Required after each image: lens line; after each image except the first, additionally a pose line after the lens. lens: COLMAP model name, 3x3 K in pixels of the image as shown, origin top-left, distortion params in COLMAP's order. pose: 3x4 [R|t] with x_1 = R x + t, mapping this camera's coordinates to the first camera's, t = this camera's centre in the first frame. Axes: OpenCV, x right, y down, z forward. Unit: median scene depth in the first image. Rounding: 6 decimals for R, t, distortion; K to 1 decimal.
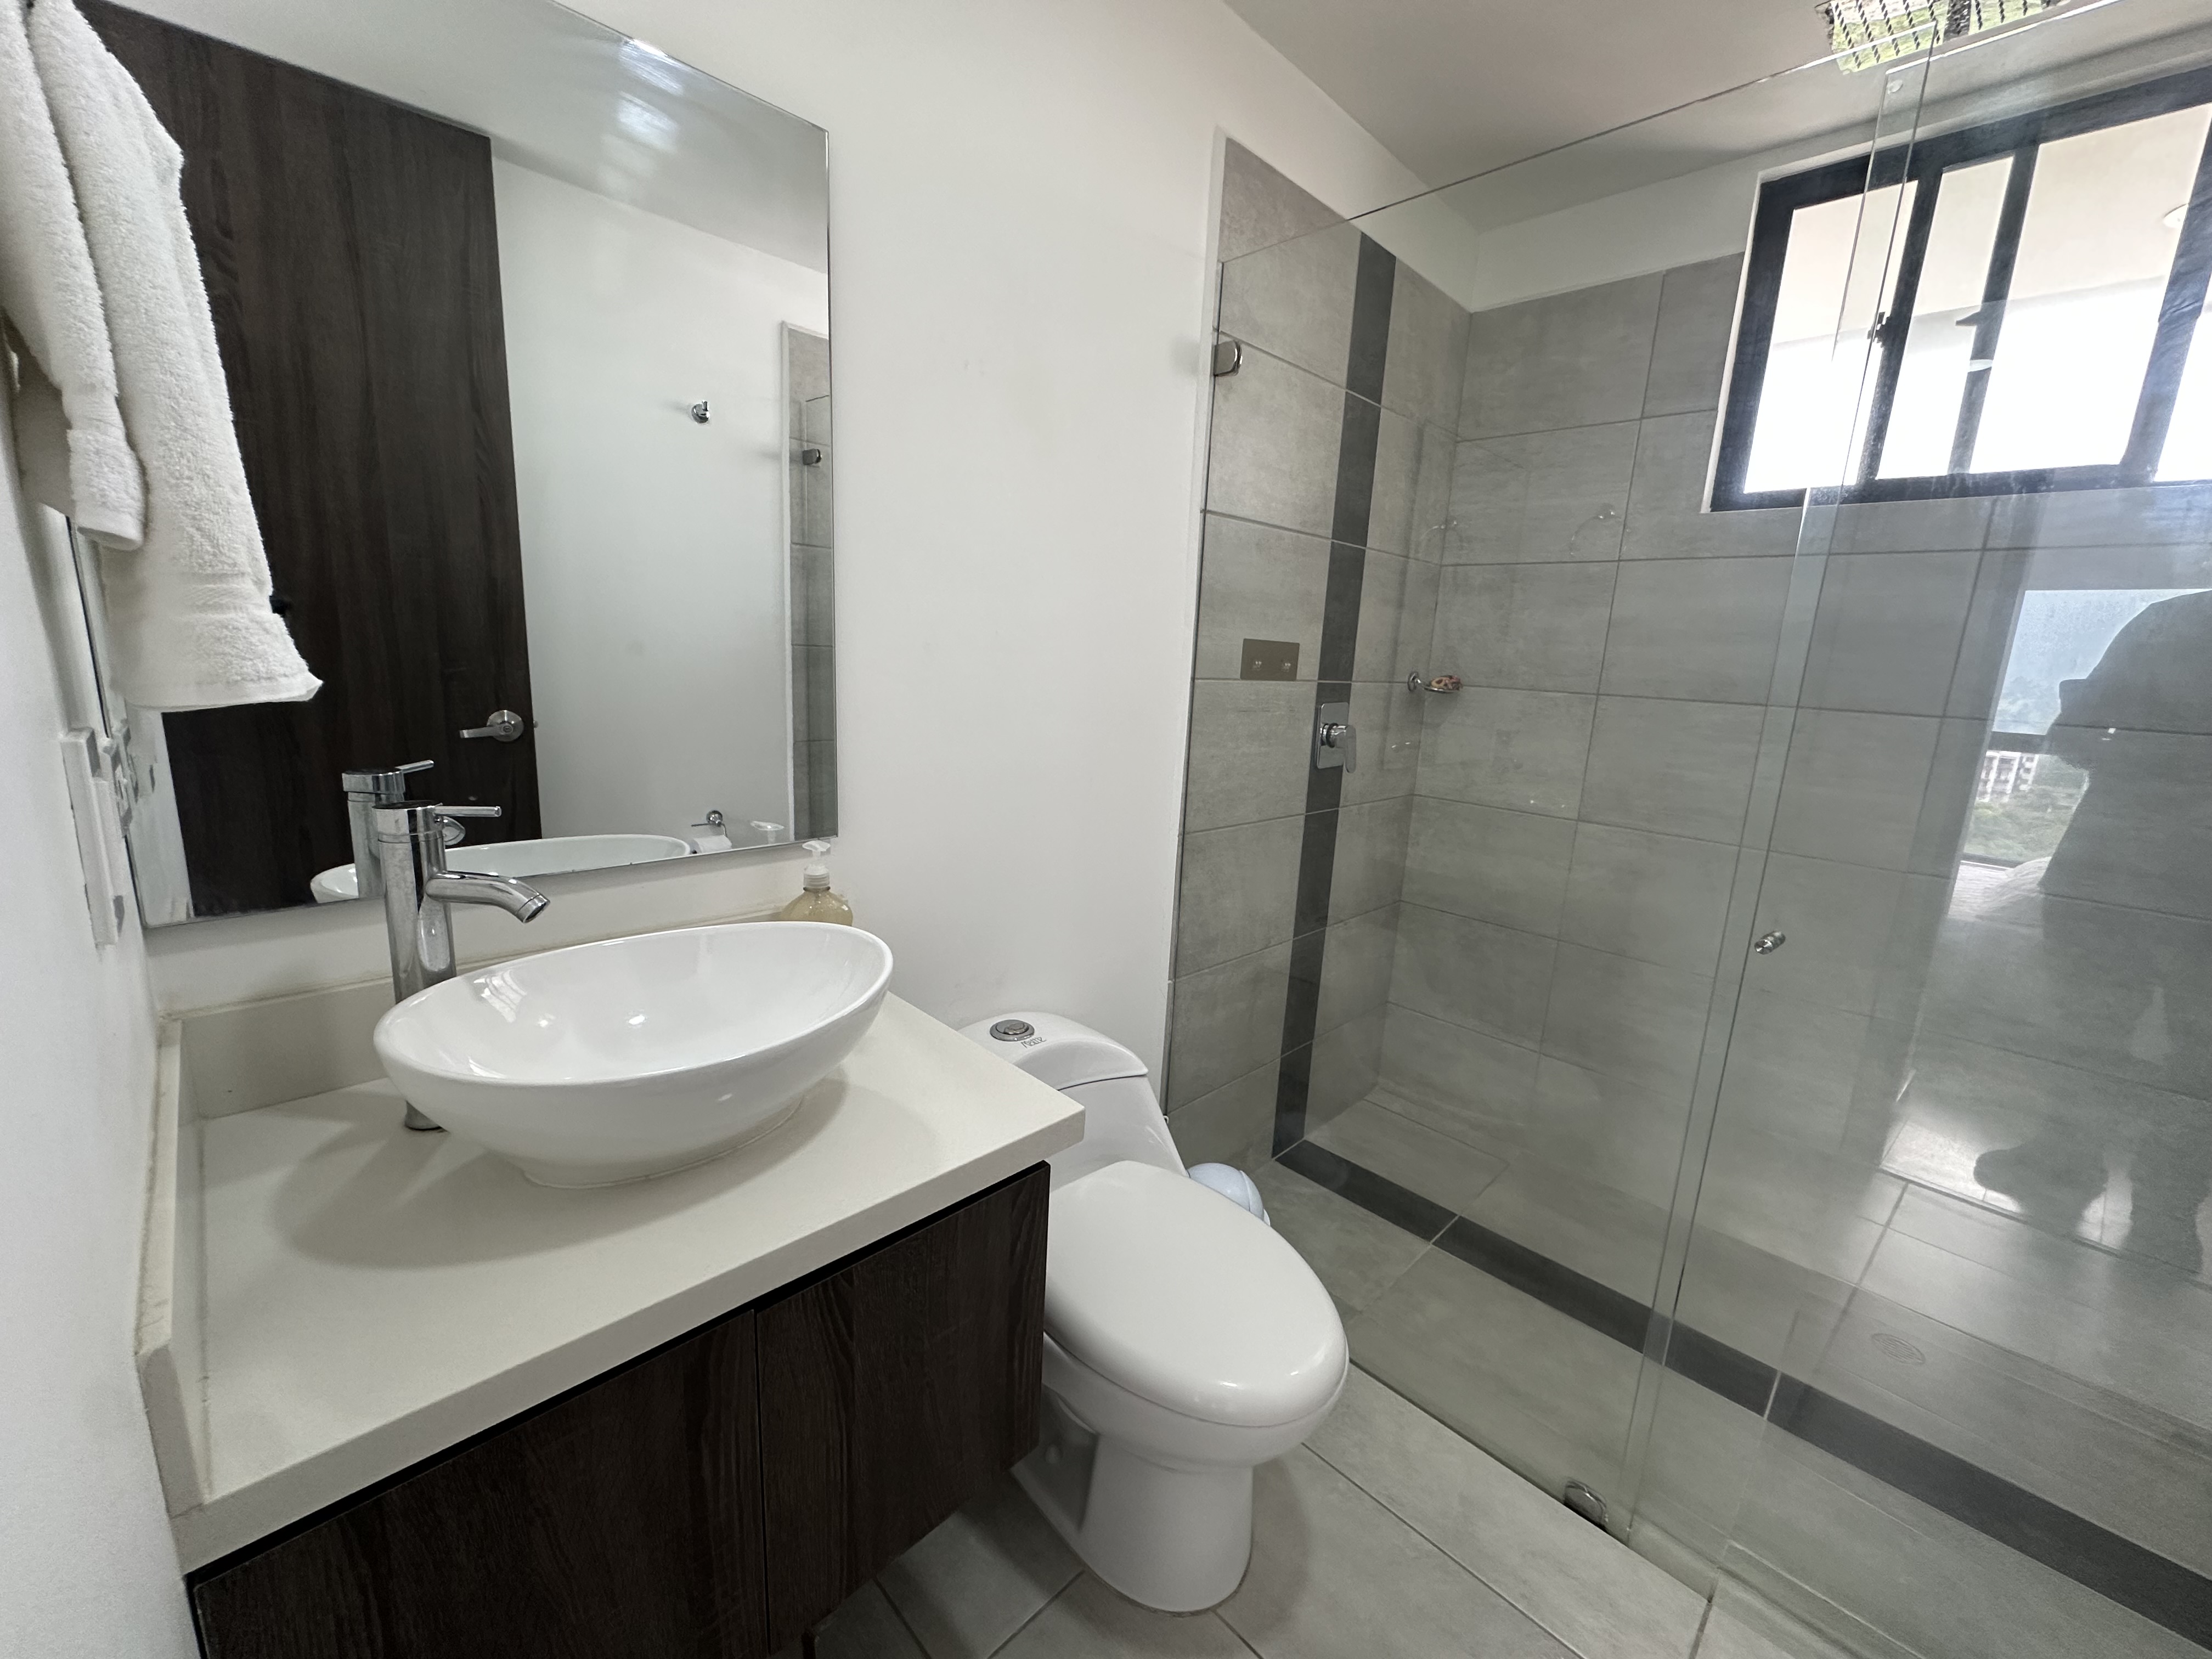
lens RADIAL K [[880.1, 0, 1114.1], [0, 880.1, 830.3], [0, 0, 1]] dist [-0.003716, 0.000776]
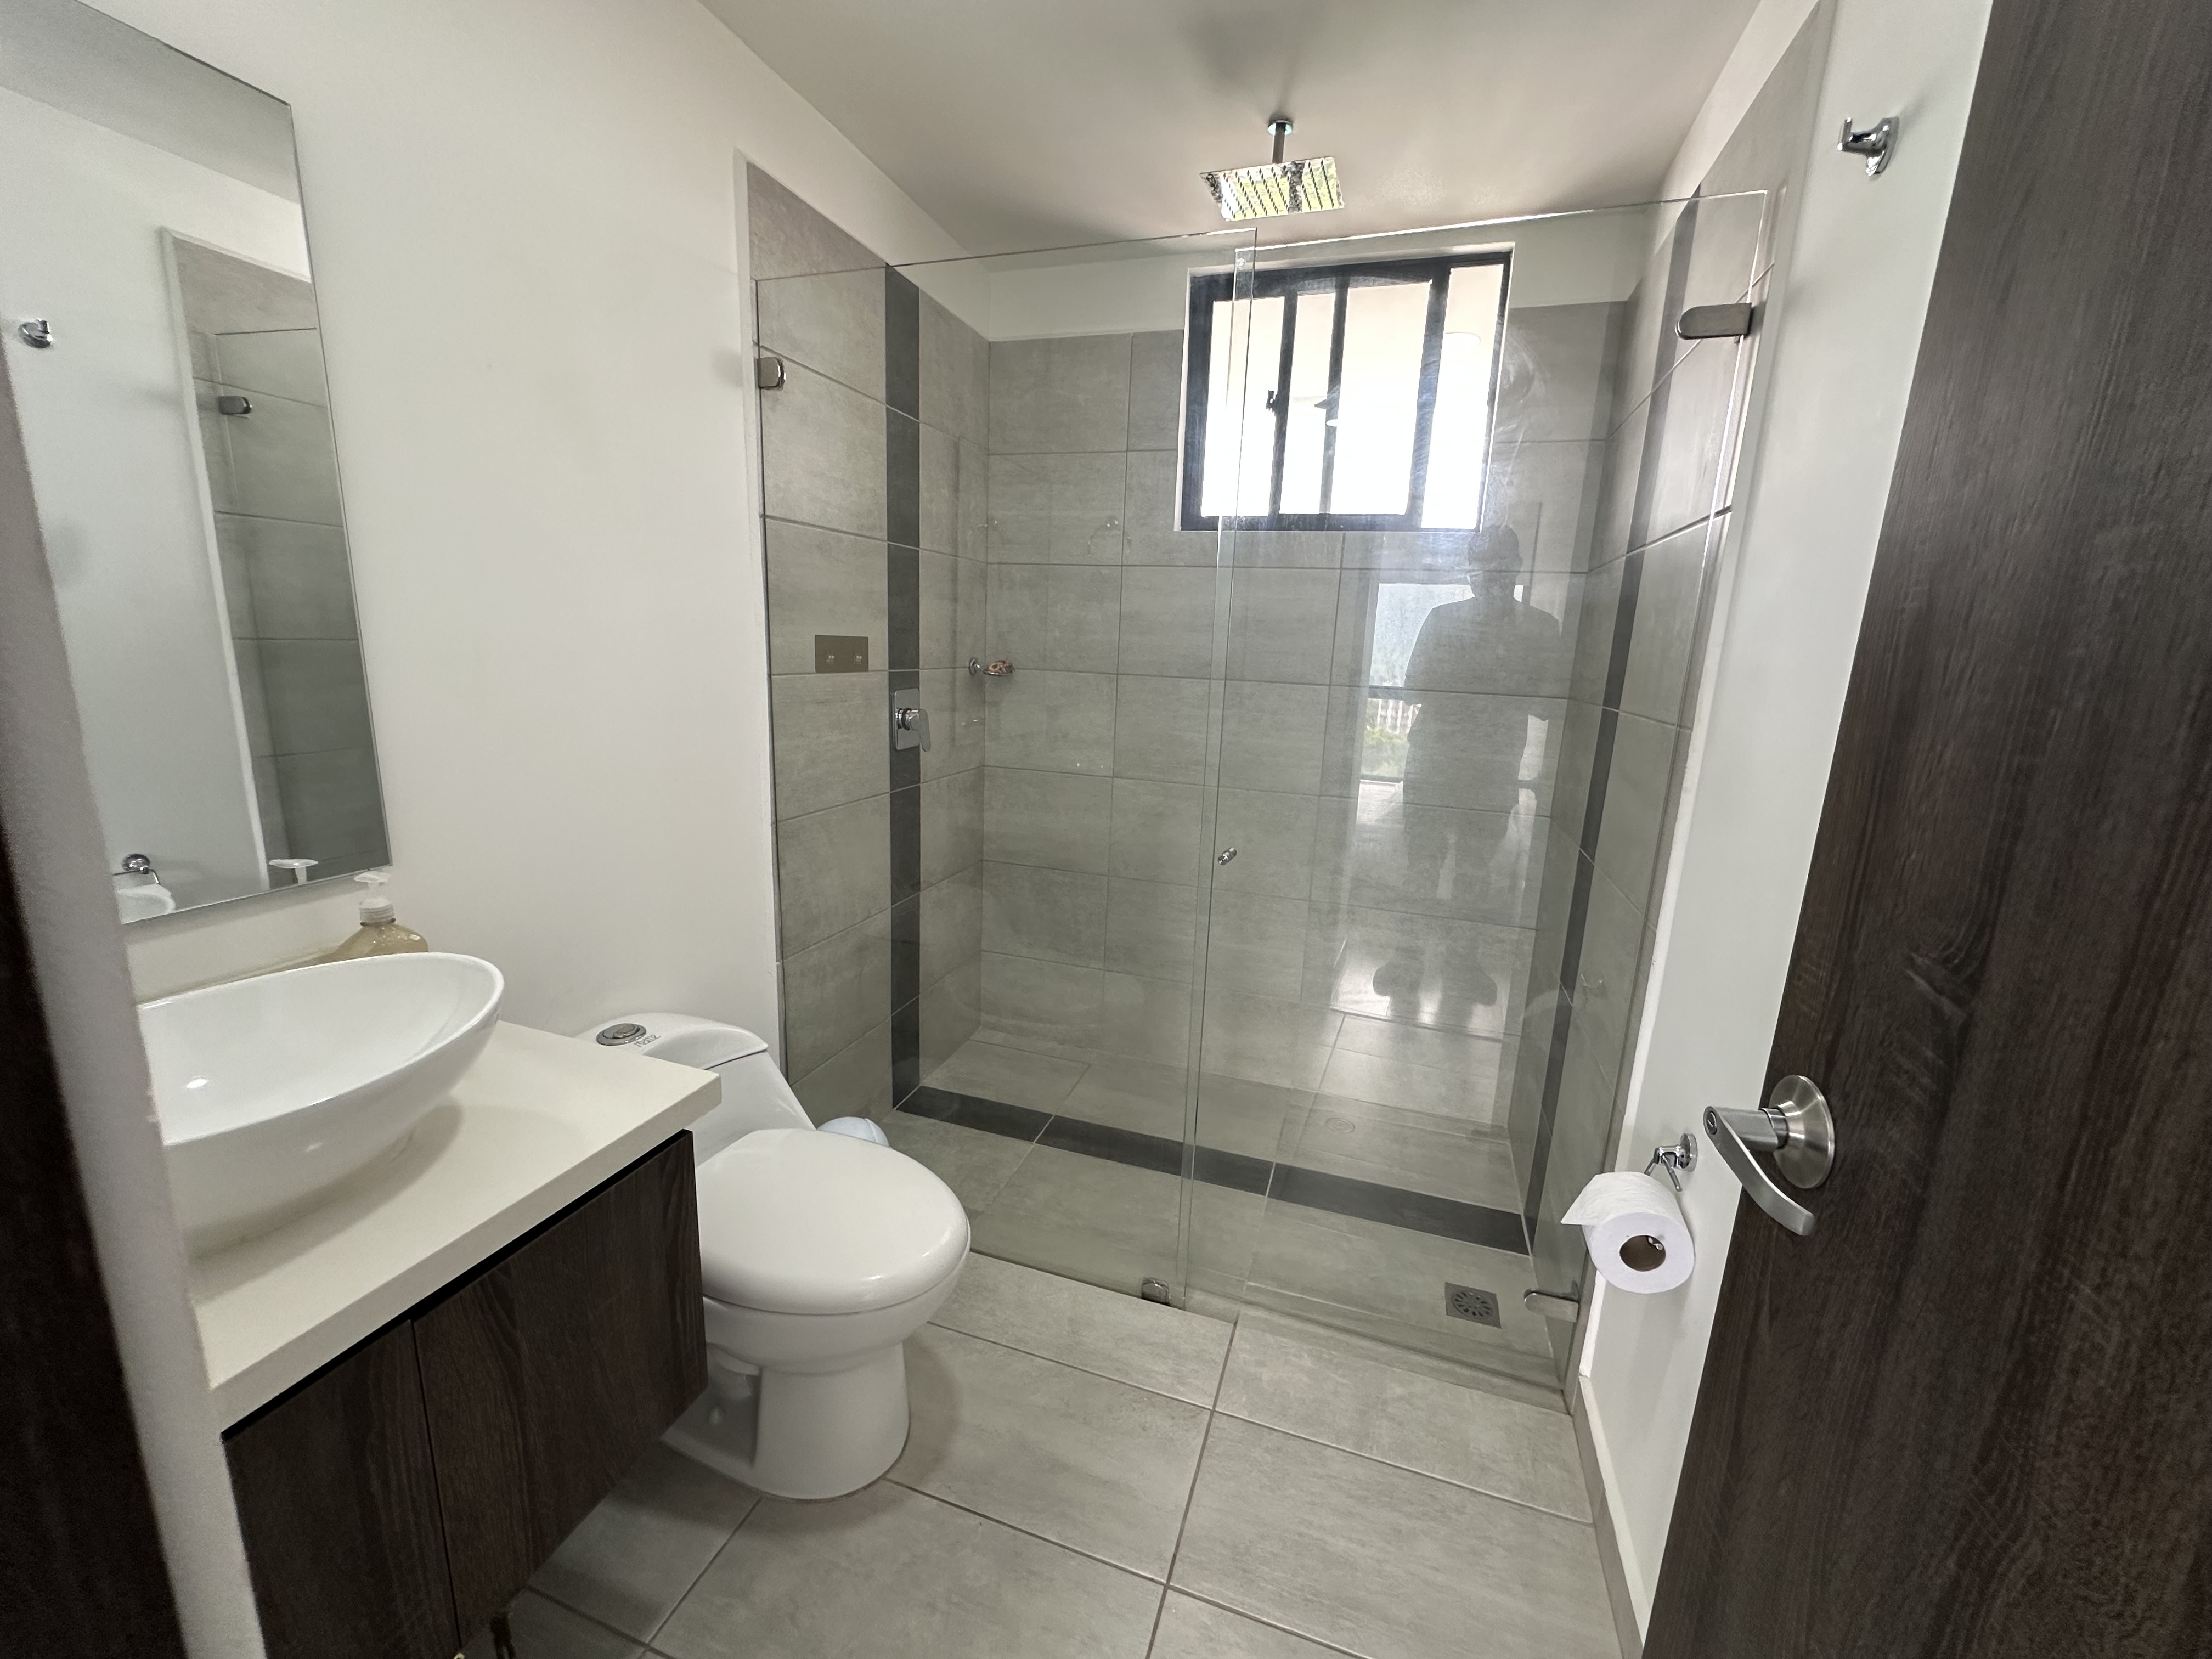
lens RADIAL K [[880.1, 0, 1101.5], [0, 880.1, 825.0], [0, 0, 1]] dist [-0.003716, 0.000776]
pose [[0.898073, -0.106269, 0.426817, -0.023450], [0.095223, 0.994336, 0.047210, -0.005856], [-0.429416, -0.001756, 0.903105, -0.131710]]
